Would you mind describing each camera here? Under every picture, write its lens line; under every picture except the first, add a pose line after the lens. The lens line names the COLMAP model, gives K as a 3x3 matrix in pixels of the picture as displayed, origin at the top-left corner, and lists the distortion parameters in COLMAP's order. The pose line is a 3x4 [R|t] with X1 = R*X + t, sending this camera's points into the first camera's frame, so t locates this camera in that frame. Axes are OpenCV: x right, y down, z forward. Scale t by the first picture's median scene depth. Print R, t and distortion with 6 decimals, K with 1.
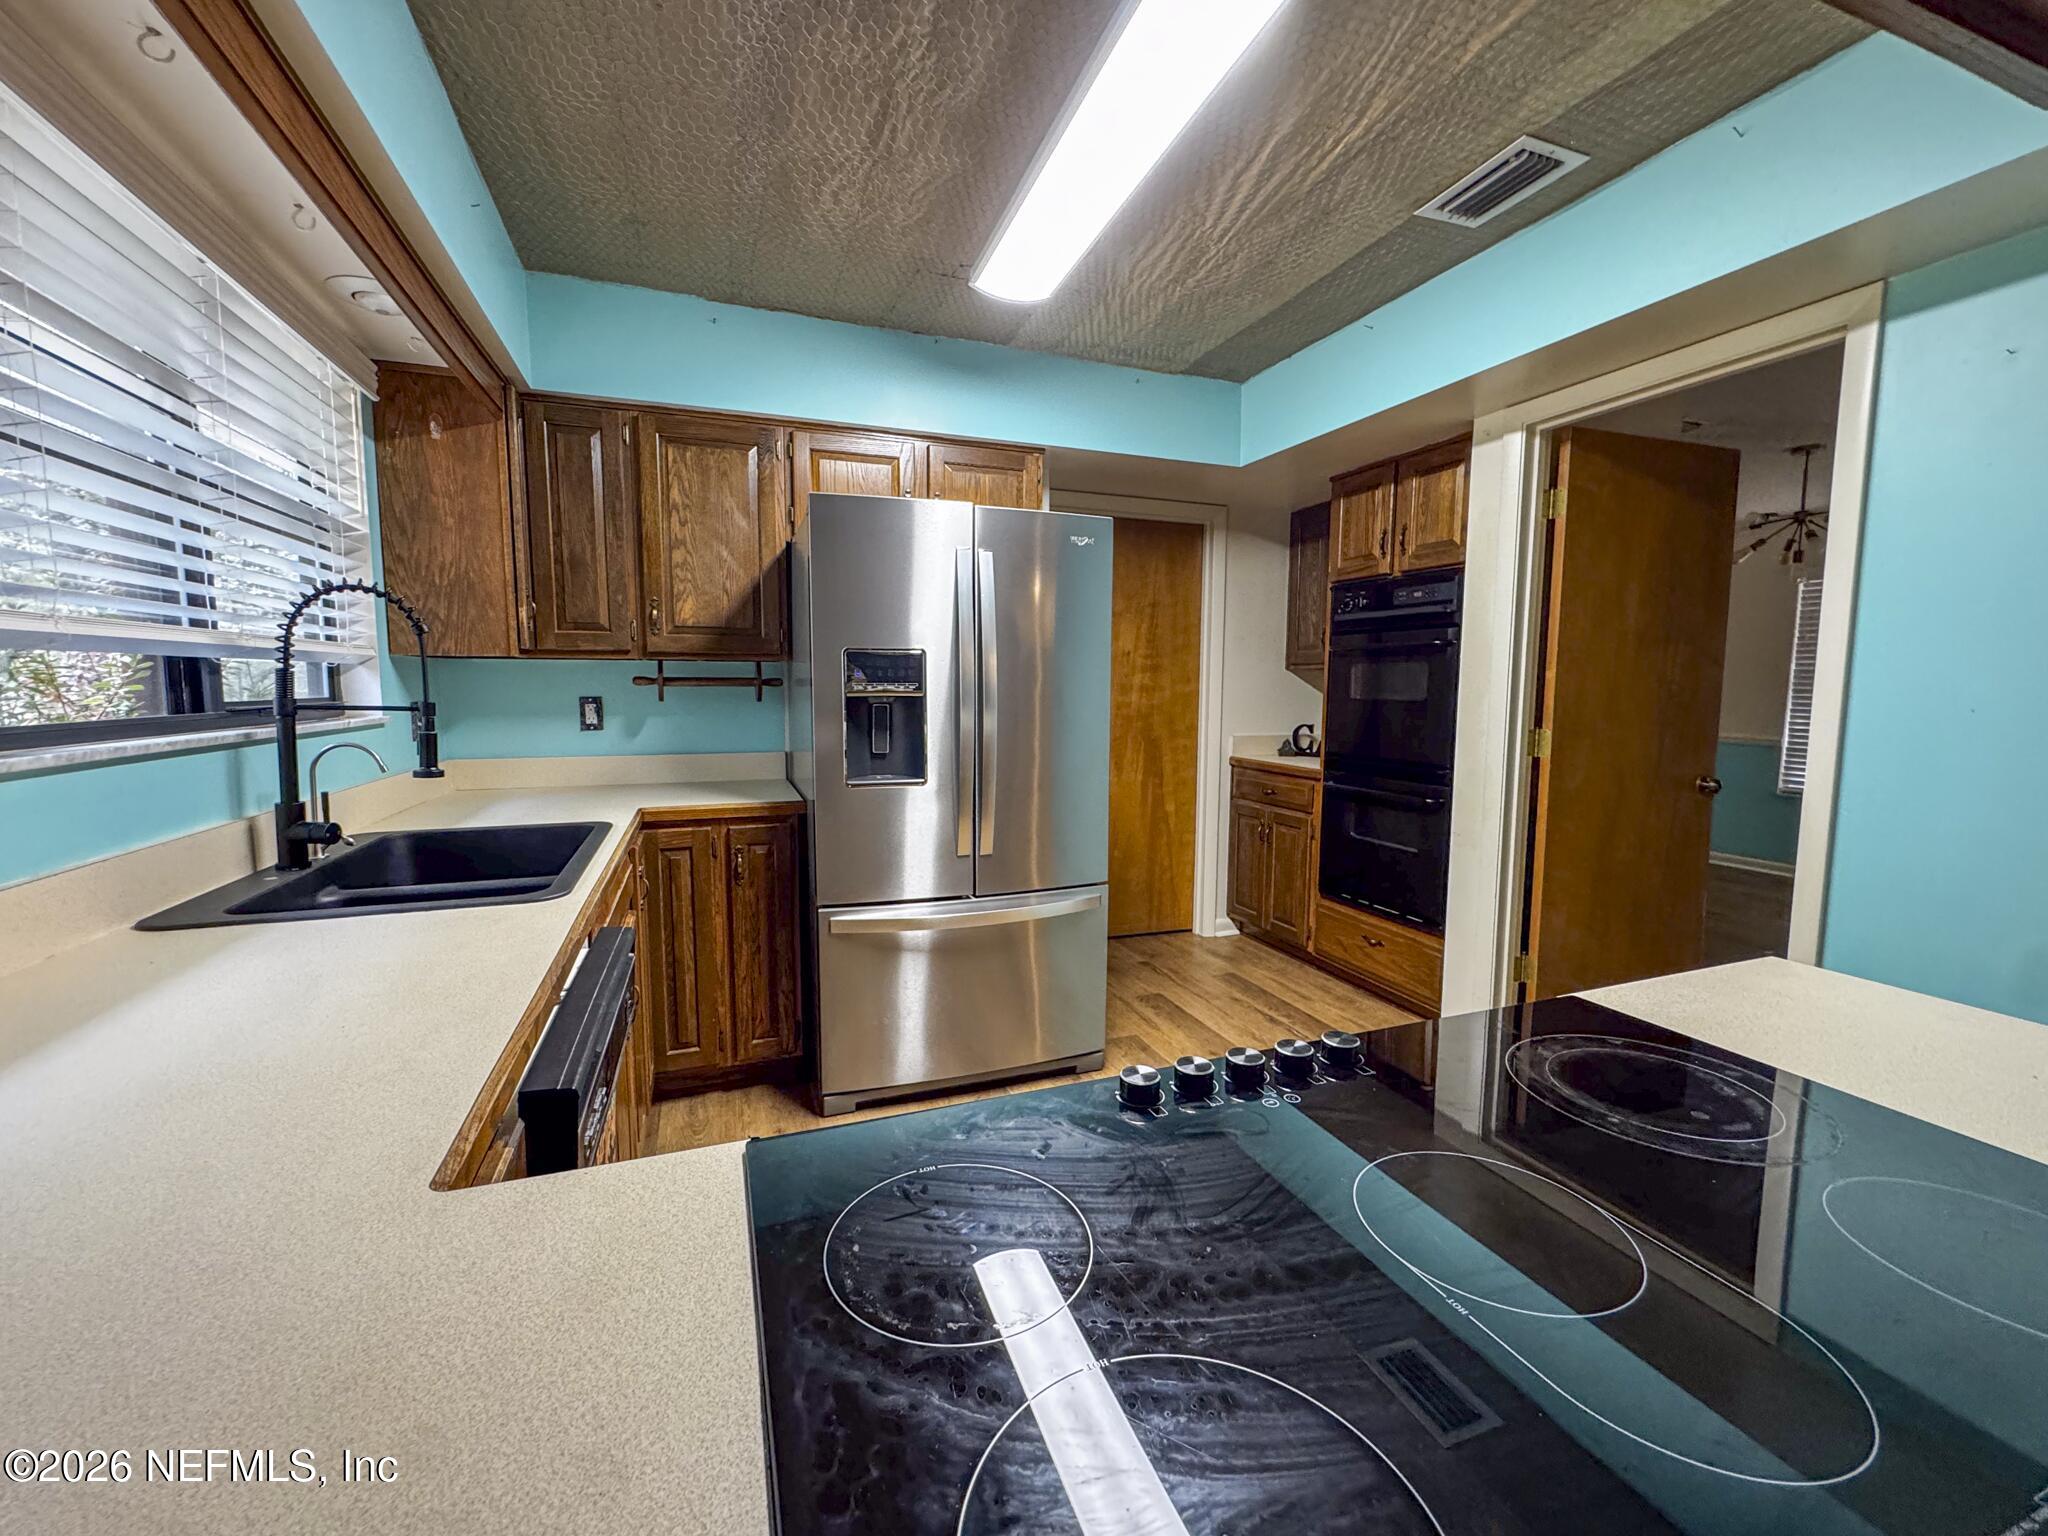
lens RADIAL K [[832.5, 0, 1022.9], [0, 832.5, 764.6], [0, 0, 1]] dist [-0.002574, 0.000188]
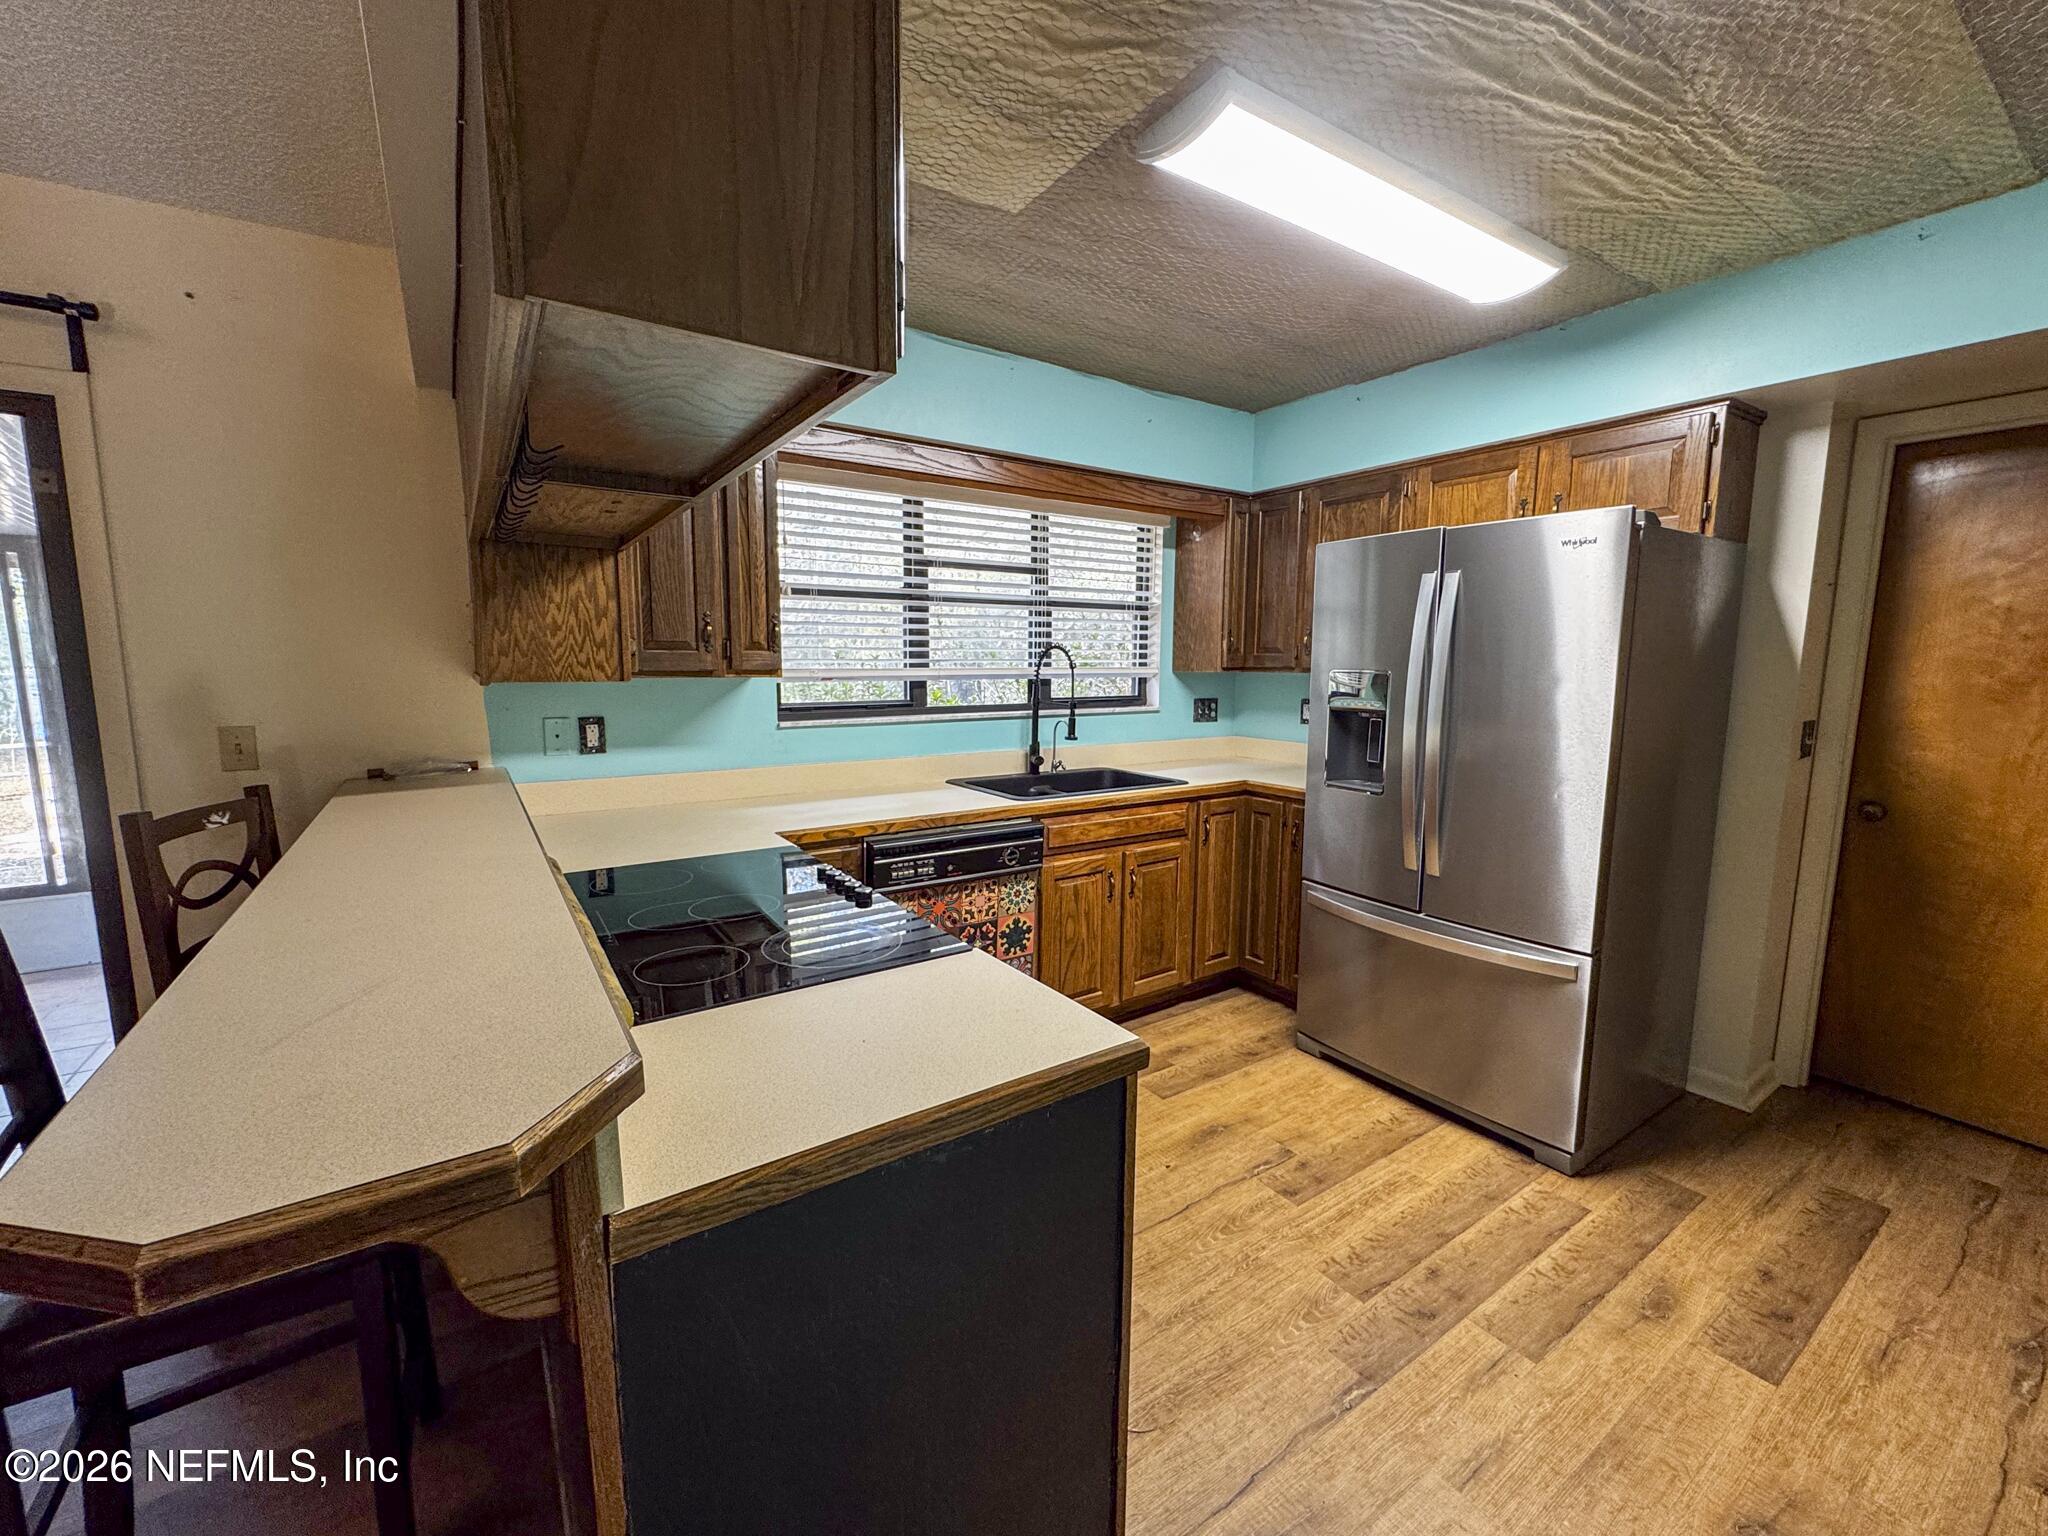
lens RADIAL K [[832.5, 0, 1019.9], [0, 832.5, 767.0], [0, 0, 1]] dist [-0.002574, 0.000188]
pose [[0.232535, 0.120580, -0.965084, 0.820539], [-0.100417, 0.989958, 0.099493, -0.072467], [0.967390, 0.073775, 0.242308, 0.275902]]
